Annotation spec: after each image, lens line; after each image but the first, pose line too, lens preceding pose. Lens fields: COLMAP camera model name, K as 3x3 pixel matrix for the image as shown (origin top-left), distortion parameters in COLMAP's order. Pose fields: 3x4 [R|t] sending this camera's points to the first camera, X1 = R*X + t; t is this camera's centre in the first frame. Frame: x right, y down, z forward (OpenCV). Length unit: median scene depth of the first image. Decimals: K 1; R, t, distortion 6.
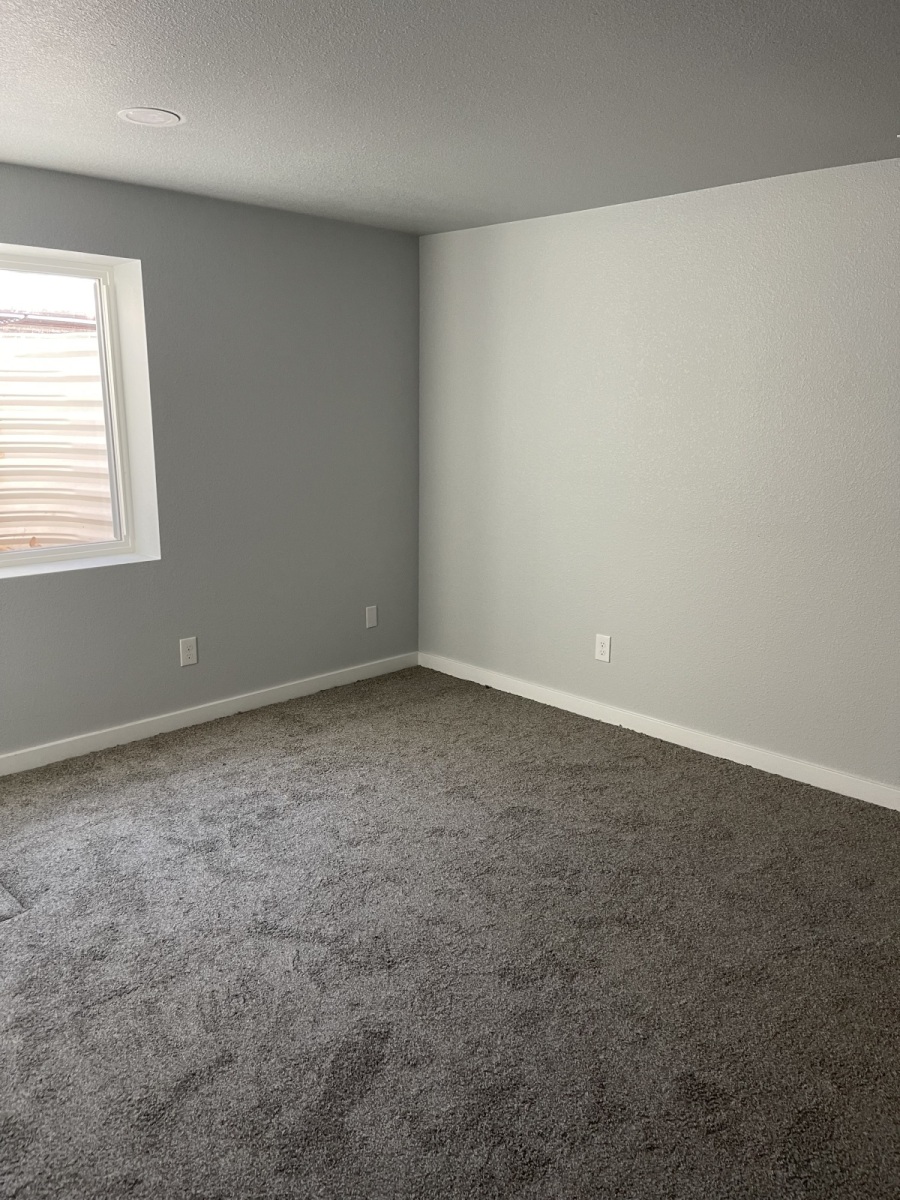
lens RADIAL K [[906.2, 0, 449.7], [0, 906.2, 611.7], [0, 0, 1]] dist [0.063221, -0.110026]
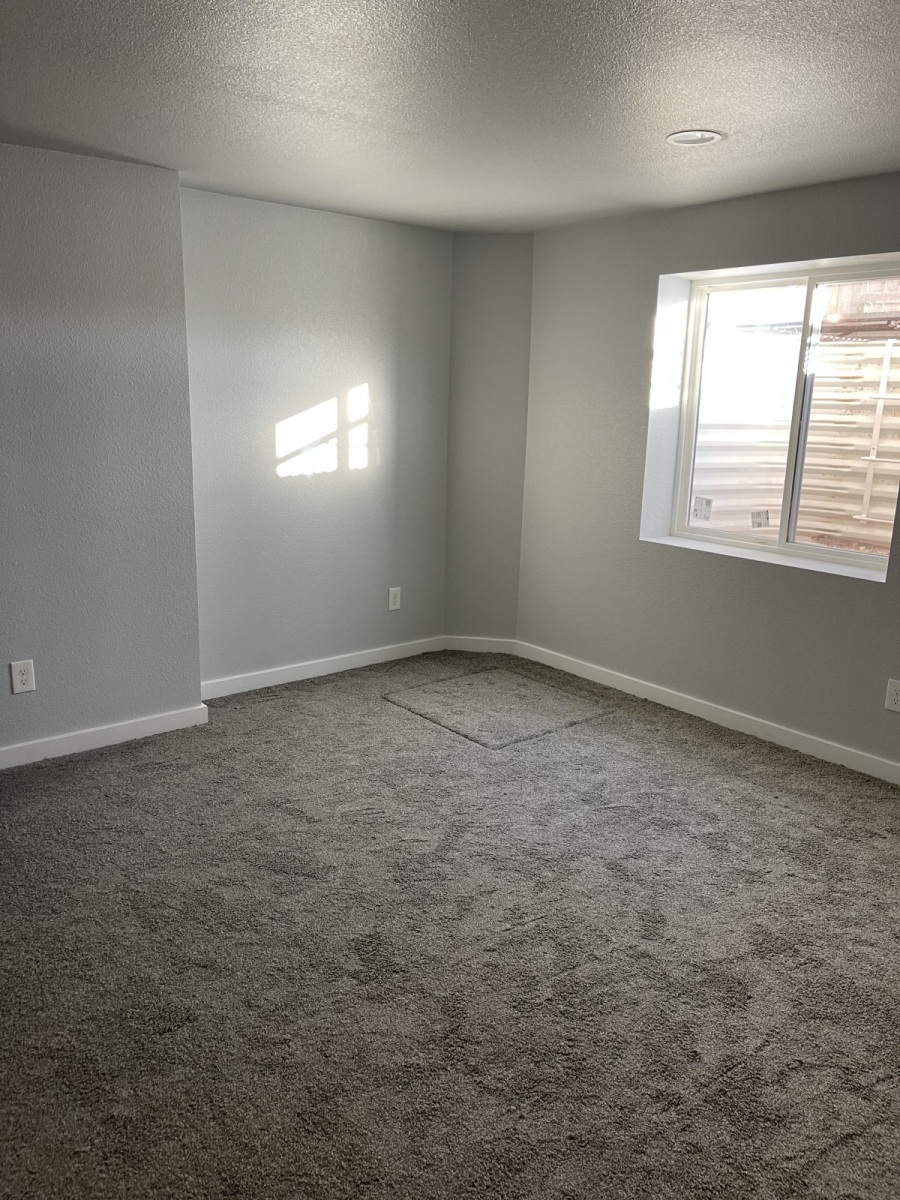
lens RADIAL K [[906.2, 0, 449.7], [0, 906.2, 611.7], [0, 0, 1]] dist [0.063221, -0.110026]
pose [[-0.082684, 0.229021, -0.969903, 0.827925], [-0.252045, 0.936790, 0.242689, -0.195788], [0.964177, 0.264526, -0.019734, 0.844459]]
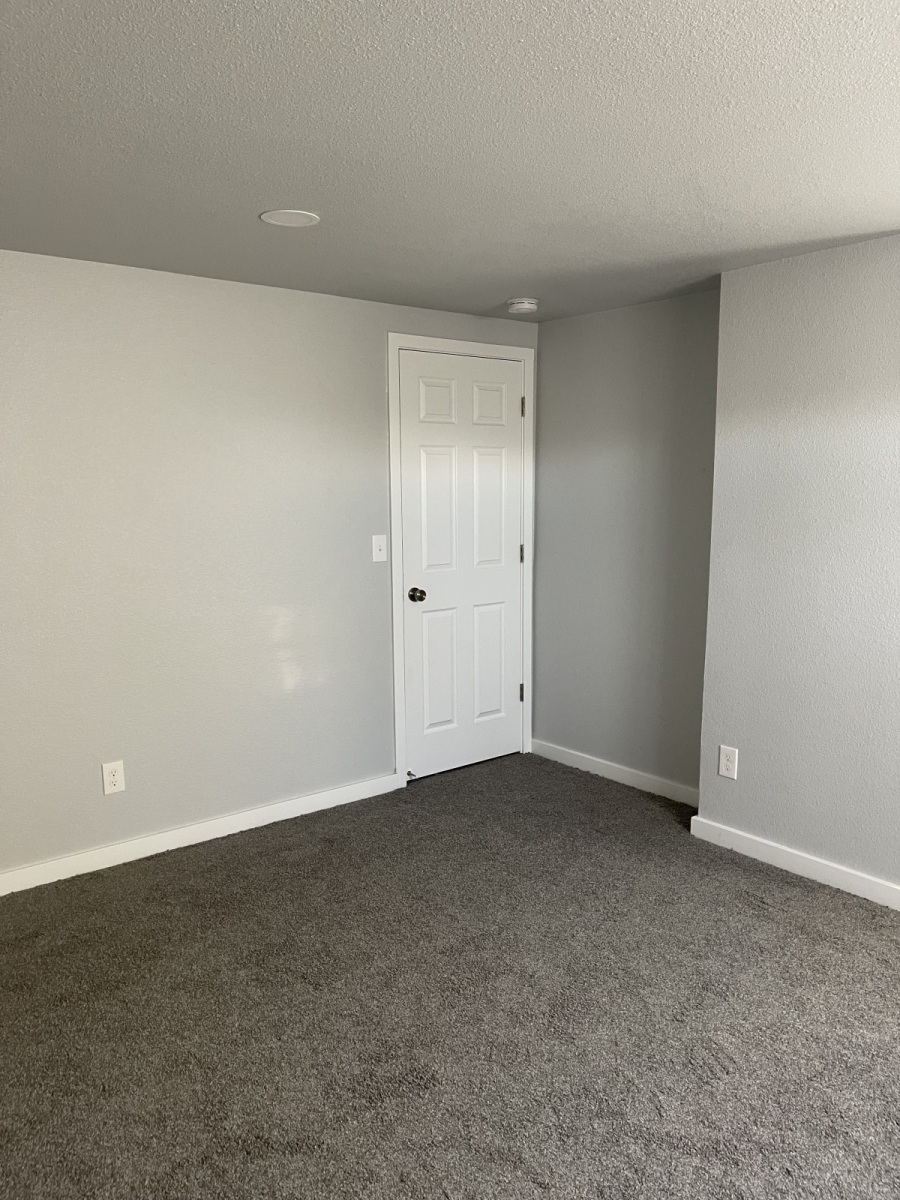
lens RADIAL K [[900.2, 0, 462.7], [0, 900.2, 612.6], [0, 0, 1]] dist [0.063218, -0.089042]
pose [[-0.995812, -0.017244, 0.089786, -0.041938], [0.017233, 0.929048, 0.369558, -0.340368], [-0.089788, 0.369558, -0.924859, 1.420449]]
